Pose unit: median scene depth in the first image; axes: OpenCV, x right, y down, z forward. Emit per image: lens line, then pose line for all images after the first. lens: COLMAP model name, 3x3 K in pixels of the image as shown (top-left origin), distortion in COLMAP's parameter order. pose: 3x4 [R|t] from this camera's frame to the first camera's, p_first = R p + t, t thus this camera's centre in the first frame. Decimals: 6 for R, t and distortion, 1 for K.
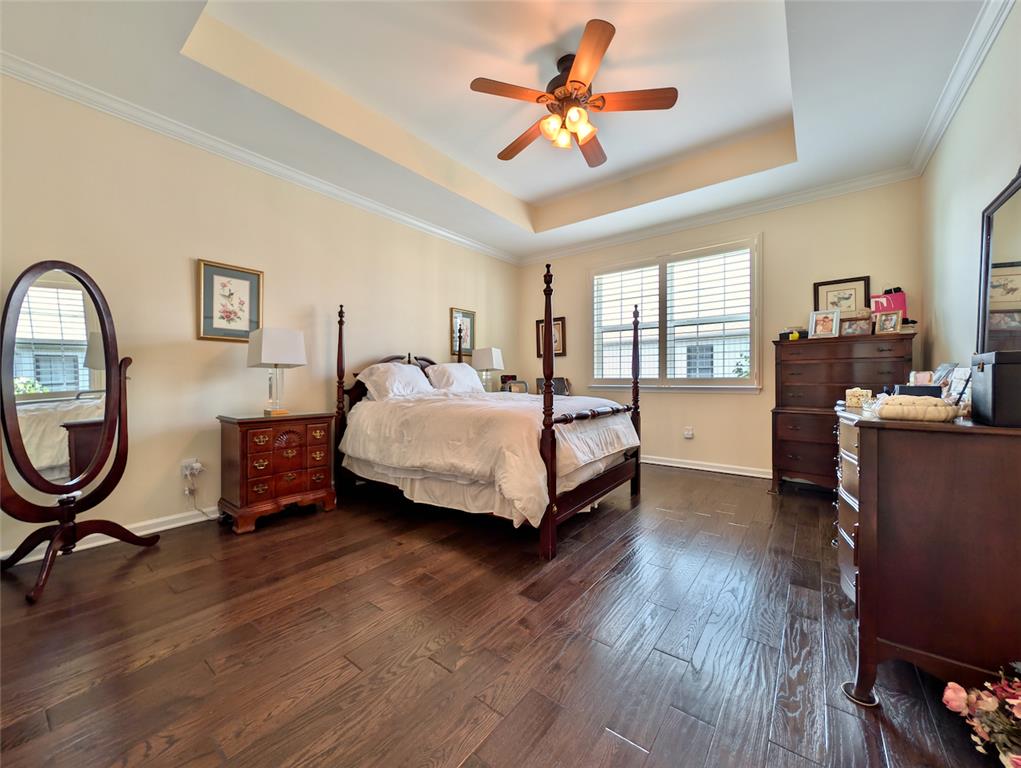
lens RADIAL K [[390.2, 0, 513.3], [0, 390.2, 382.0], [0, 0, 1]] dist [-0.000246, 0.000315]
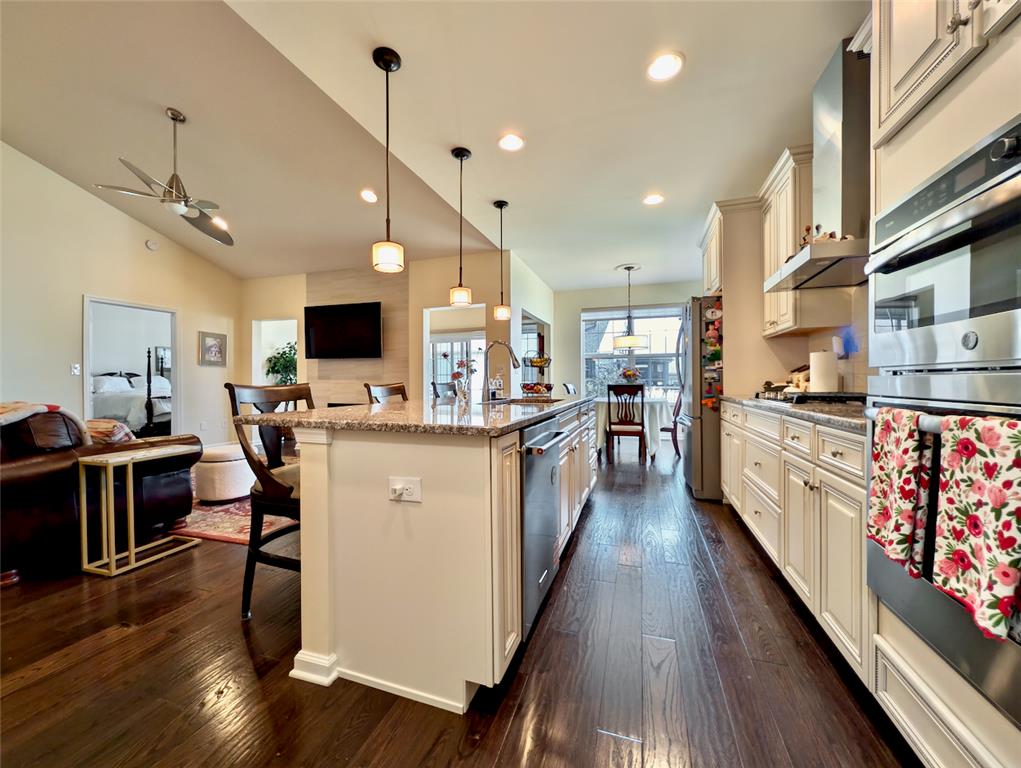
lens RADIAL K [[390.2, 0, 513.3], [0, 390.2, 382.0], [0, 0, 1]] dist [-0.000246, 0.000315]
pose [[0.945048, -0.001218, 0.326930, 1.198593], [0.002003, 0.999996, -0.002065, -0.010969], [-0.326926, 0.002606, 0.945046, -1.905427]]
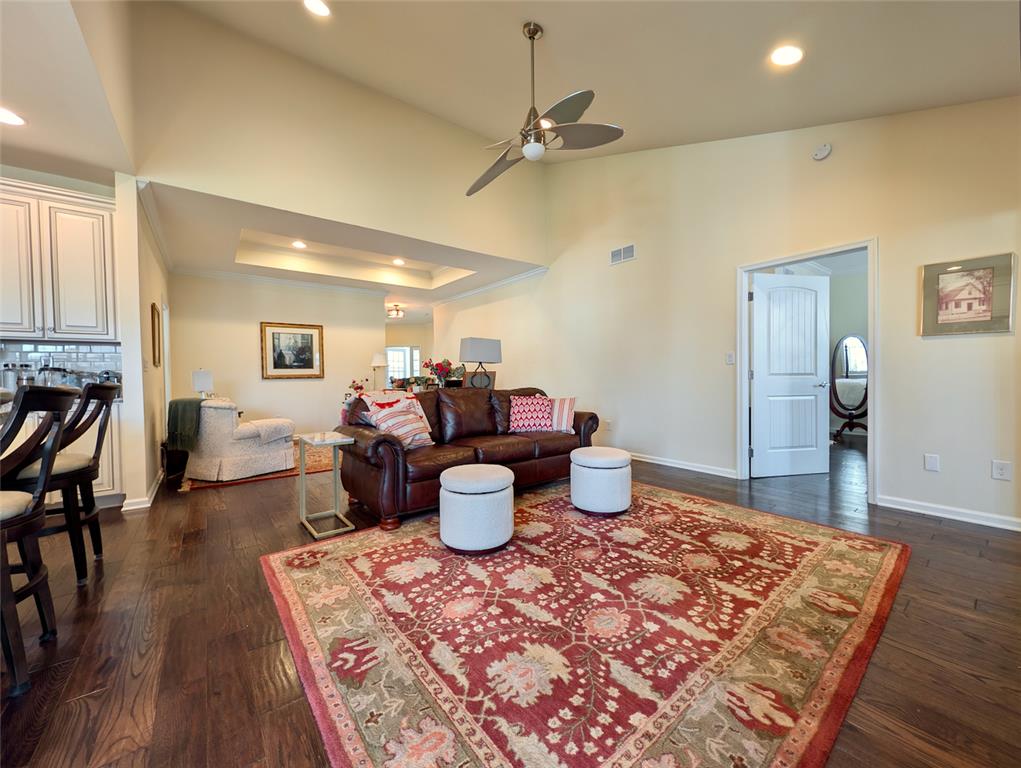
lens RADIAL K [[390.2, 0, 513.3], [0, 390.2, 382.0], [0, 0, 1]] dist [-0.000246, 0.000315]
pose [[-0.251244, 0.021860, -0.967677, 1.495252], [0.009745, 0.999751, 0.020054, -0.018442], [0.967875, -0.004391, -0.251394, -0.457812]]
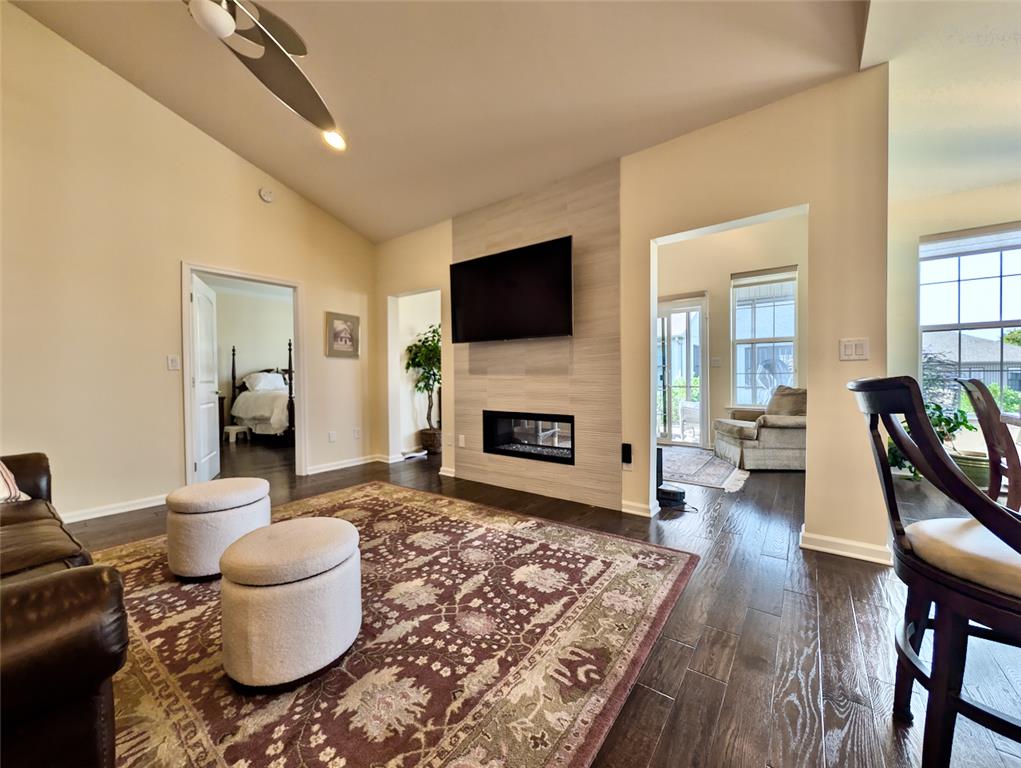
lens RADIAL K [[390.2, 0, 513.3], [0, 390.2, 382.0], [0, 0, 1]] dist [-0.000246, 0.000315]
pose [[0.999962, -0.006510, 0.005724, 1.067709], [0.006457, 0.999937, 0.009208, -0.014070], [-0.005784, -0.009171, 0.999941, -1.130754]]
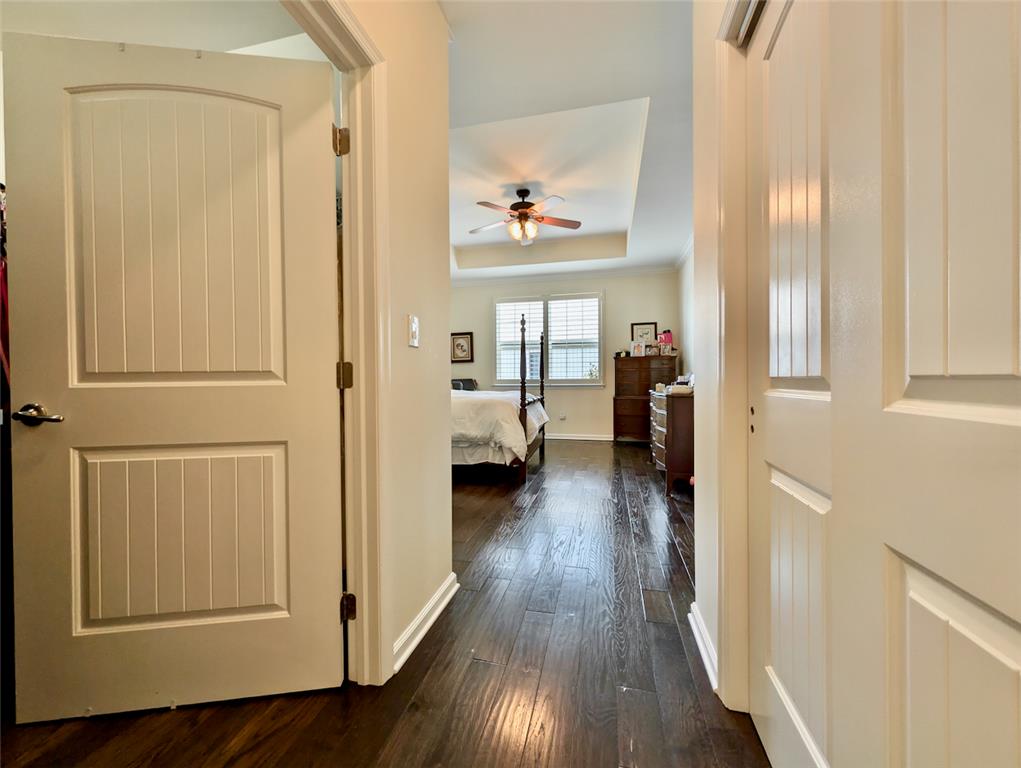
lens RADIAL K [[390.2, 0, 513.3], [0, 390.2, 382.0], [0, 0, 1]] dist [-0.000246, 0.000315]
pose [[0.913390, -0.004875, 0.407056, -0.439290], [0.006105, 0.999980, -0.001724, 0.003647], [-0.407040, 0.004059, 0.913401, -0.386077]]
